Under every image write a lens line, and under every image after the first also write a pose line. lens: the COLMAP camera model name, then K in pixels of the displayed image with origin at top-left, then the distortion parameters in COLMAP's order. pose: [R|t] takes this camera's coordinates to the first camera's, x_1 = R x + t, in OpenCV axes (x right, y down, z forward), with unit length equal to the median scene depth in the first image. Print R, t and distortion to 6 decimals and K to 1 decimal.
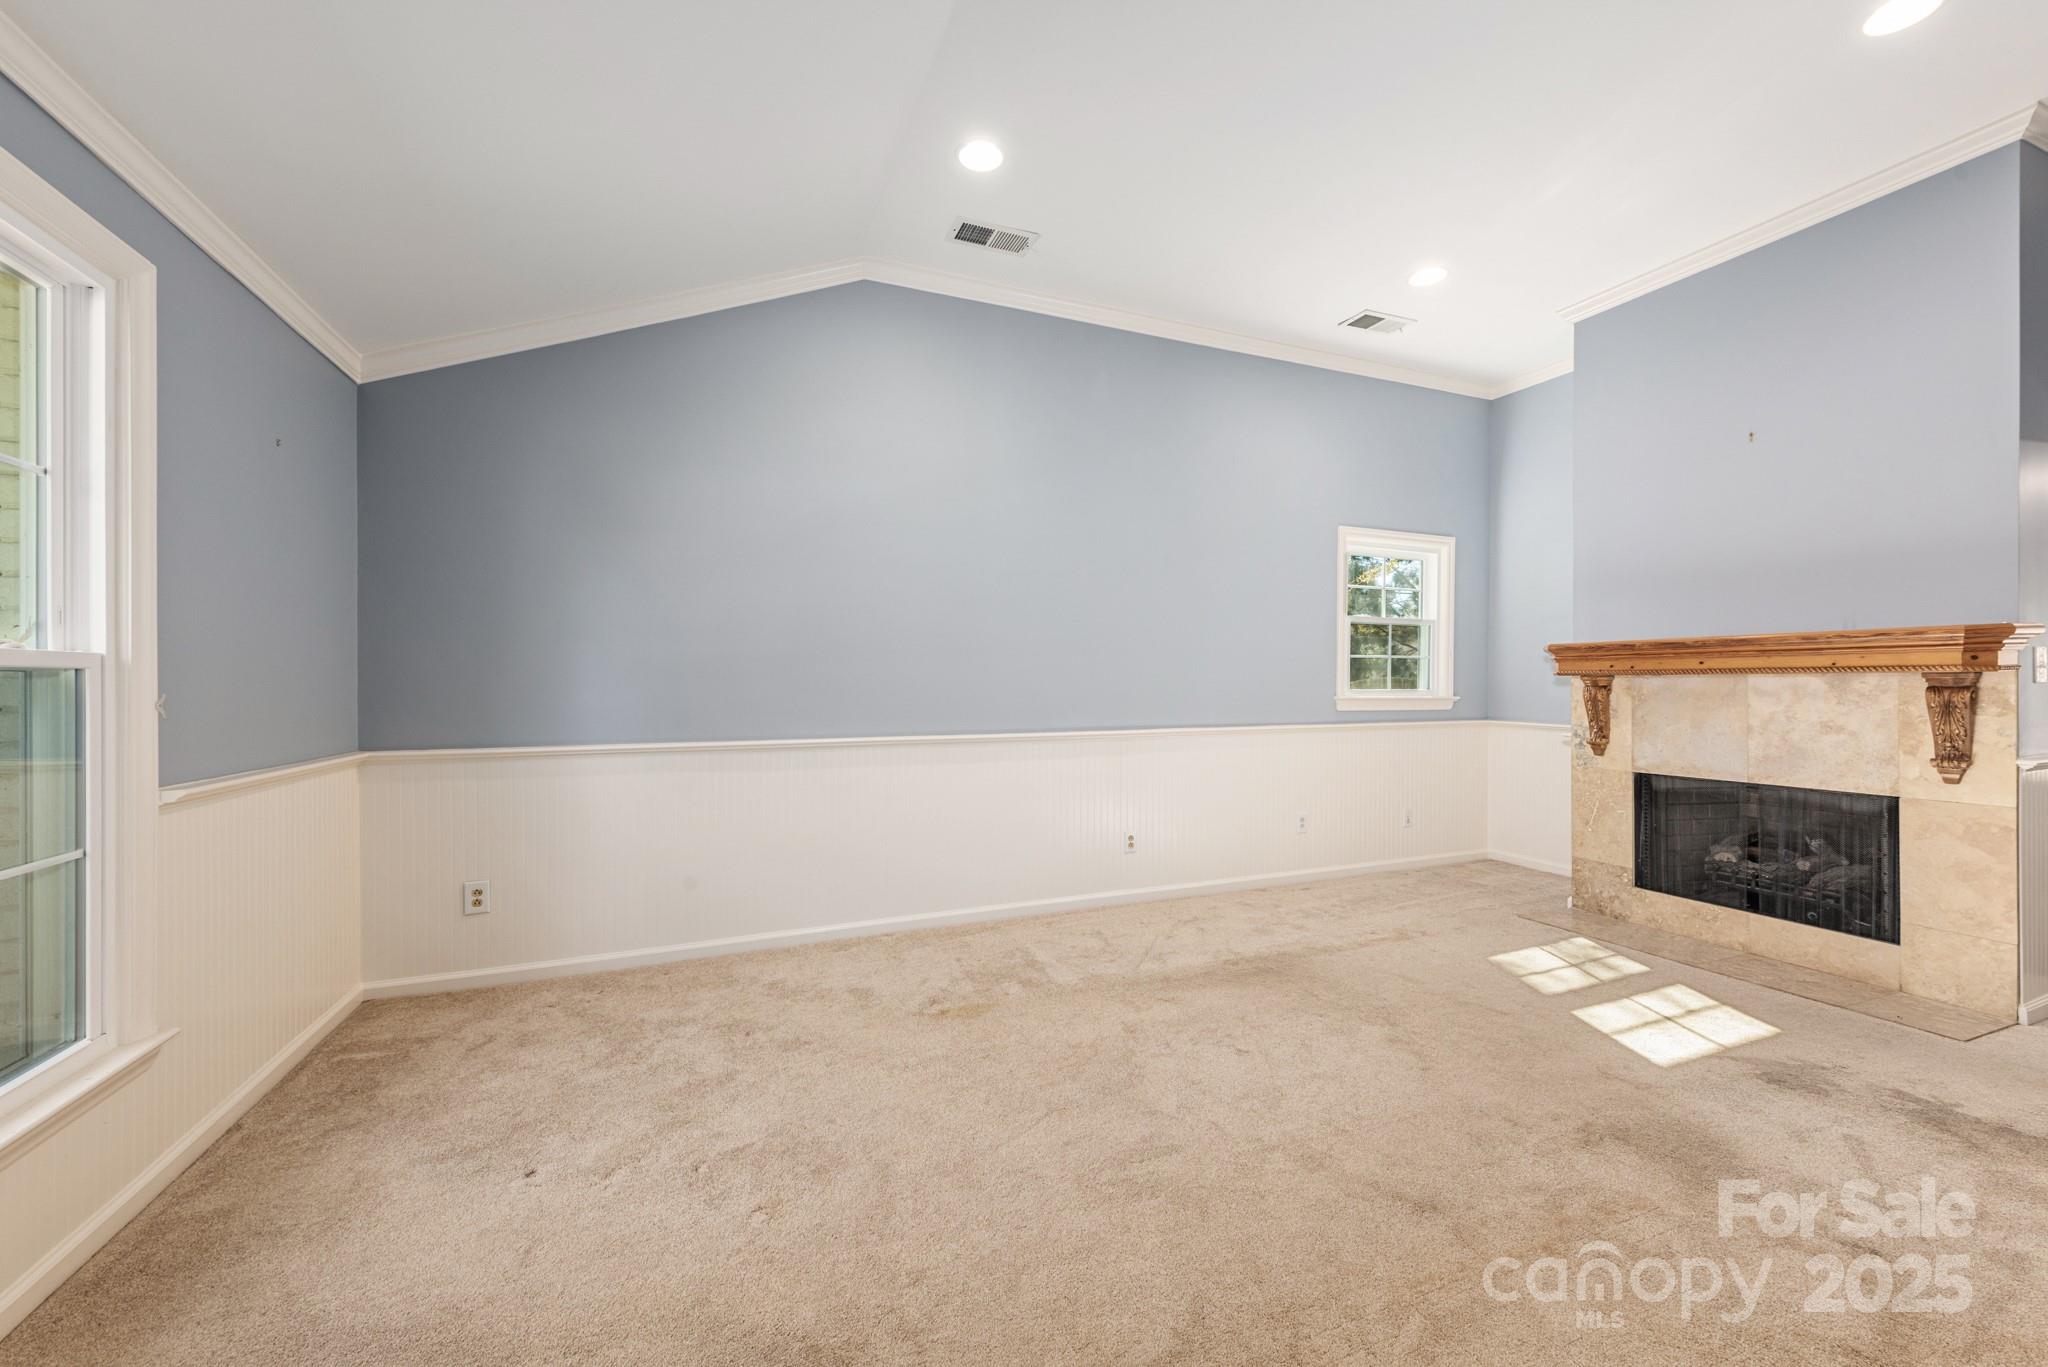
lens RADIAL K [[796.6, 0, 1015.7], [0, 796.6, 684.5], [0, 0, 1]] dist [0.008655, -0.001442]
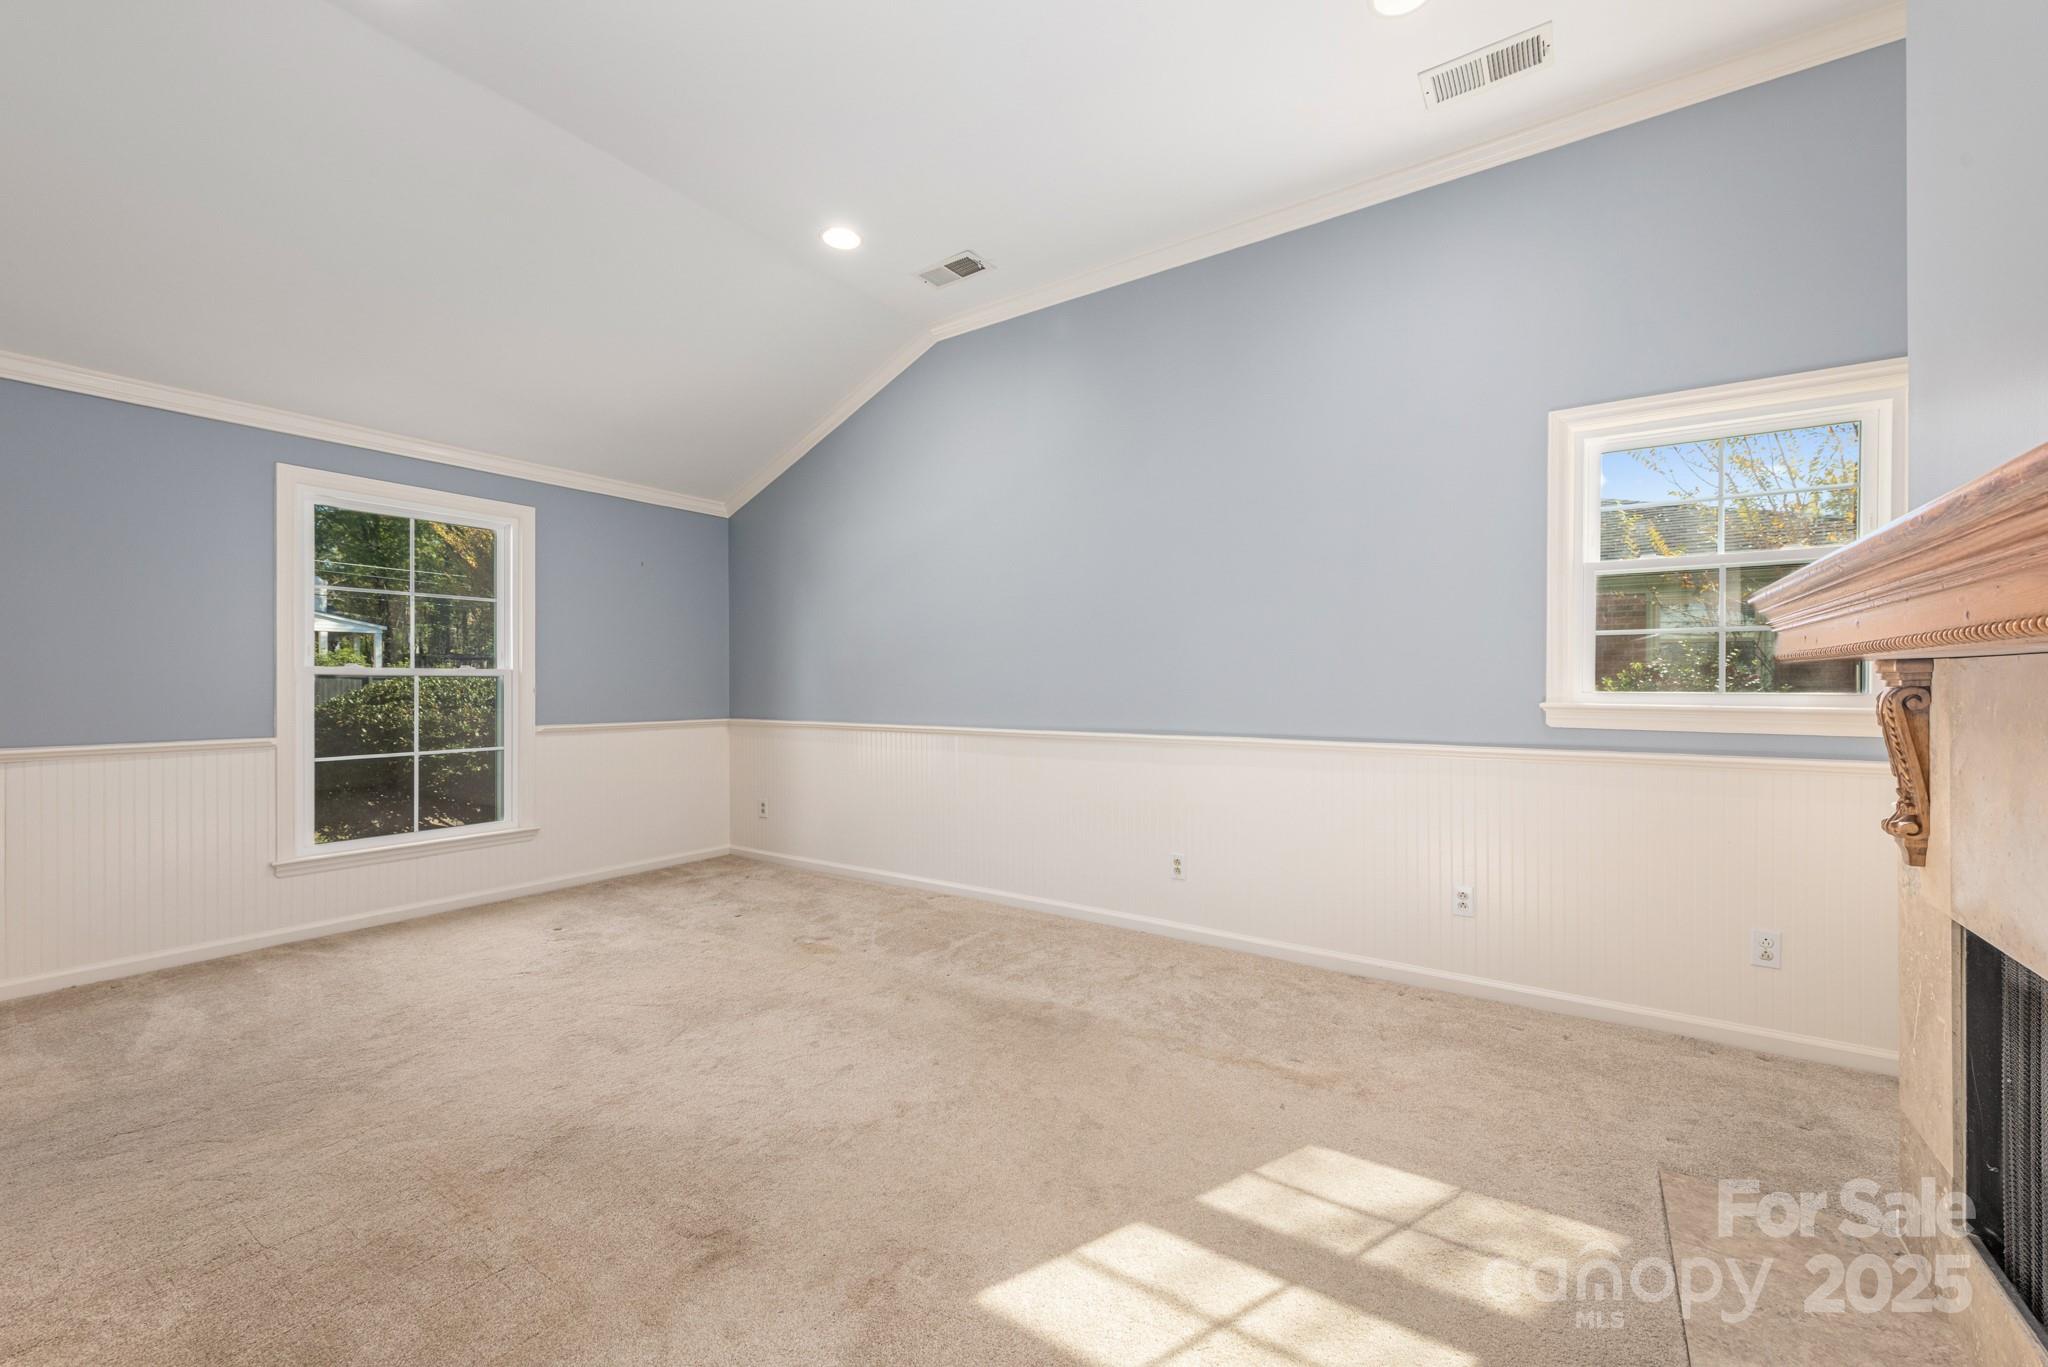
lens RADIAL K [[796.6, 0, 1021.3], [0, 796.6, 679.5], [0, 0, 1]] dist [0.008655, -0.001442]
pose [[0.557862, -0.001911, -0.829931, 1.039688], [-0.000604, 0.999996, -0.002709, -0.000496], [0.829933, 0.002013, 0.557859, 0.531566]]
